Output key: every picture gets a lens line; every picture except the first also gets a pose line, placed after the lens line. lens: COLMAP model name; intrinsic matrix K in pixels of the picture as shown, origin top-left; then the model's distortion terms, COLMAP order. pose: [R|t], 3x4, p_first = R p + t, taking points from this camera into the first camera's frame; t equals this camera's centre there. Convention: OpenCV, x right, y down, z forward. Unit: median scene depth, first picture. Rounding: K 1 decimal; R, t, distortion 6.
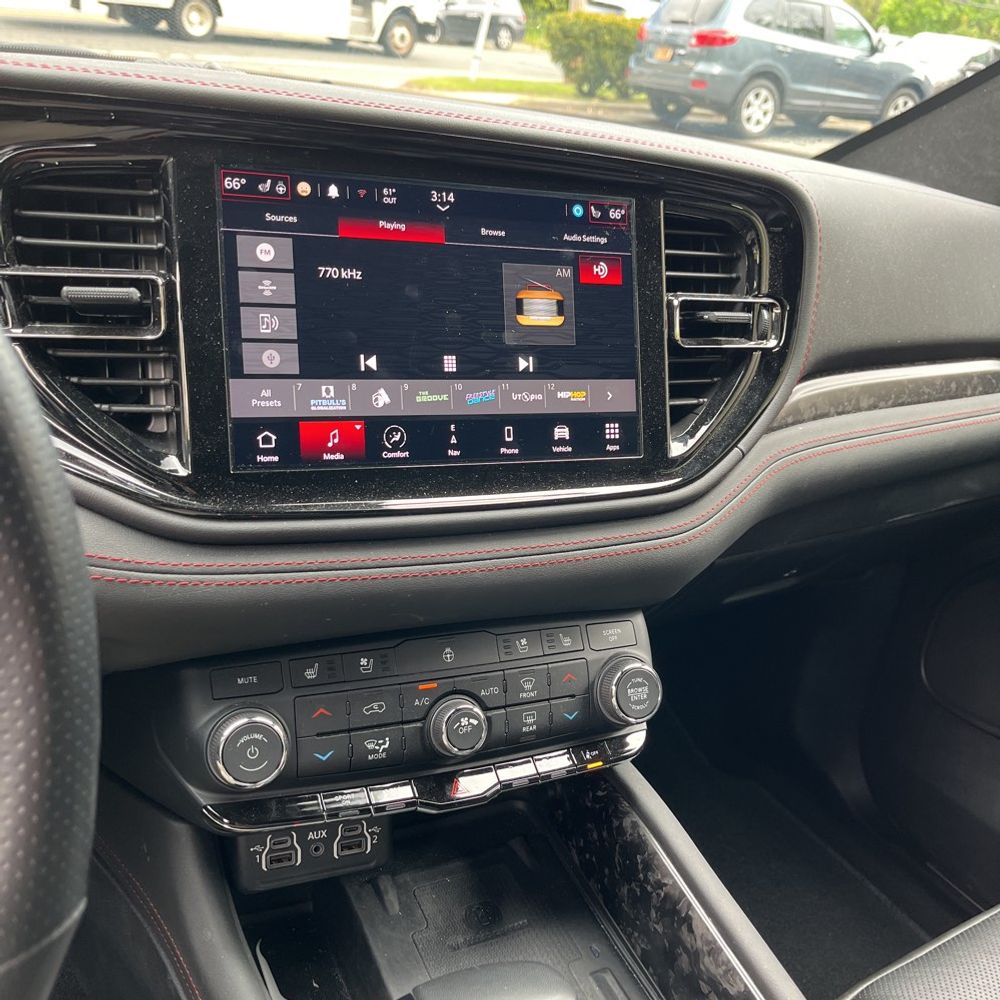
lens RADIAL K [[1014.9, 0, 497.4], [0, 1014.9, 503.9], [0, 0, 1]] dist [0.029210, 0.000000]
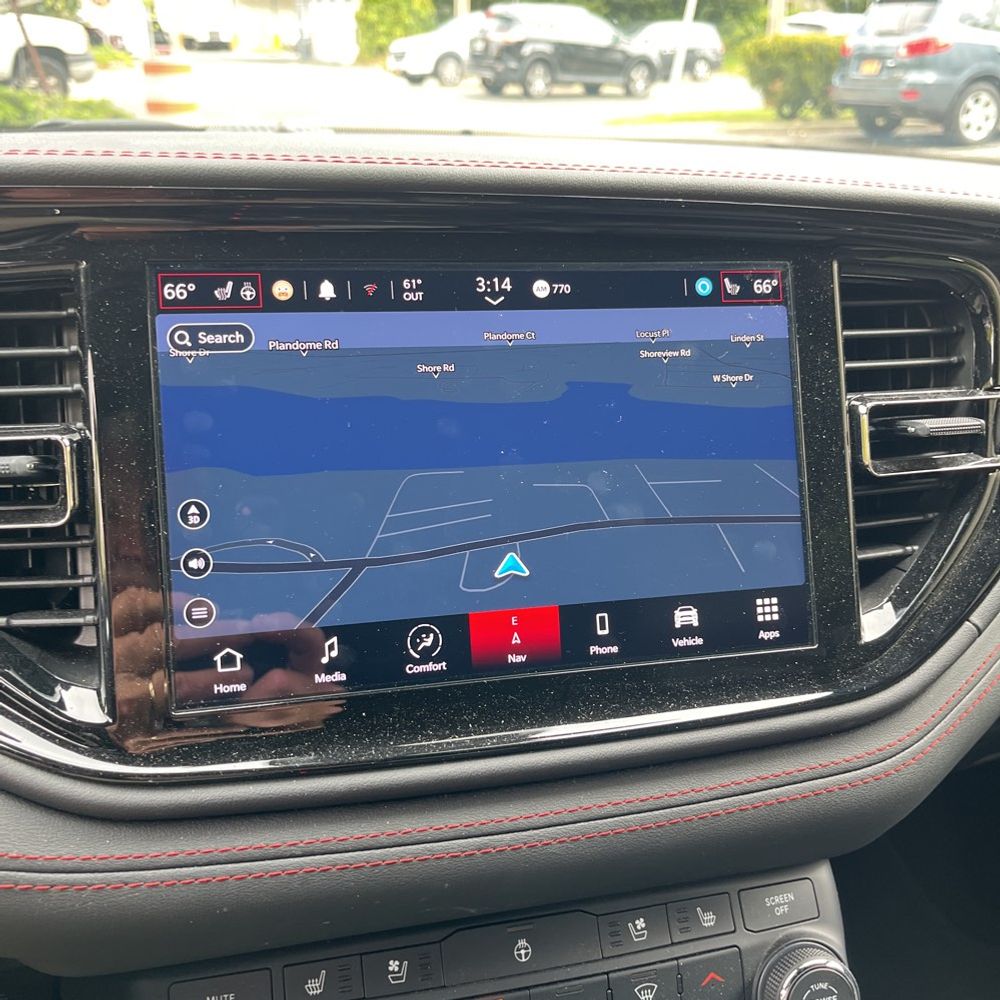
lens RADIAL K [[1014.9, 0, 506.1], [0, 1014.9, 494.8], [0, 0, 1]] dist [0.029210, 0.000000]
pose [[0.981203, -0.023533, -0.191540, 0.074313], [0.015396, 0.998919, -0.043863, -0.118639], [0.192365, 0.040089, 0.980504, 0.307916]]
